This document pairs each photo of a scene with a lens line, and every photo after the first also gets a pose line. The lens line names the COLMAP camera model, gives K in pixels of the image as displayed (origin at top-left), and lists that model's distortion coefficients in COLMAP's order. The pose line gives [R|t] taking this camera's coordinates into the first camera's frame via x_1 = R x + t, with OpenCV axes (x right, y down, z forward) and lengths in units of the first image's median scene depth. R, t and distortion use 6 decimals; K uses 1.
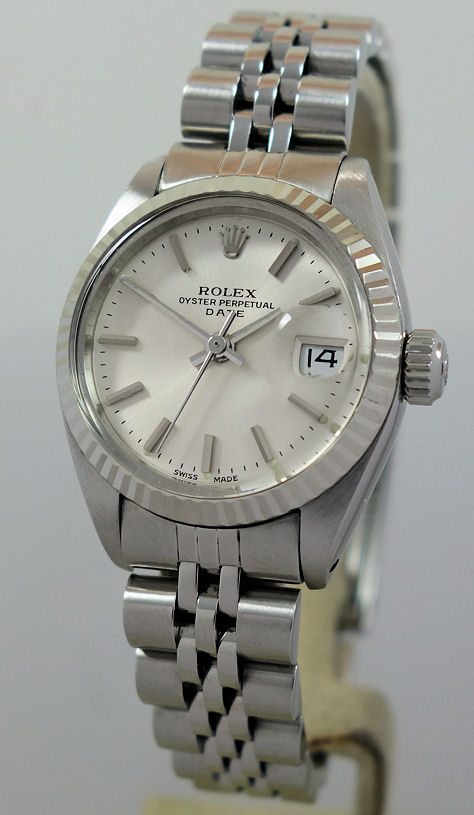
lens RADIAL K [[665.1, 0, 237.5], [0, 665.1, 412.0], [0, 0, 1]] dist [0.002956, -0.011146]
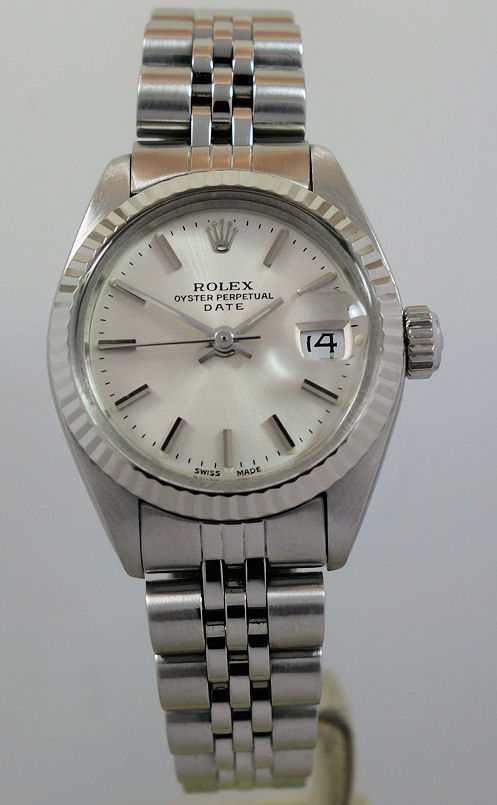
lens RADIAL K [[658.3, 0, 248.5], [0, 658.3, 397.1], [0, 0, 1]] dist [0.010023, 0.014664]
pose [[0.986985, -0.106329, 0.120644, -0.113786], [0.107717, 0.994169, -0.005023, -0.005066], [-0.119407, 0.017953, 0.992683, 0.012699]]
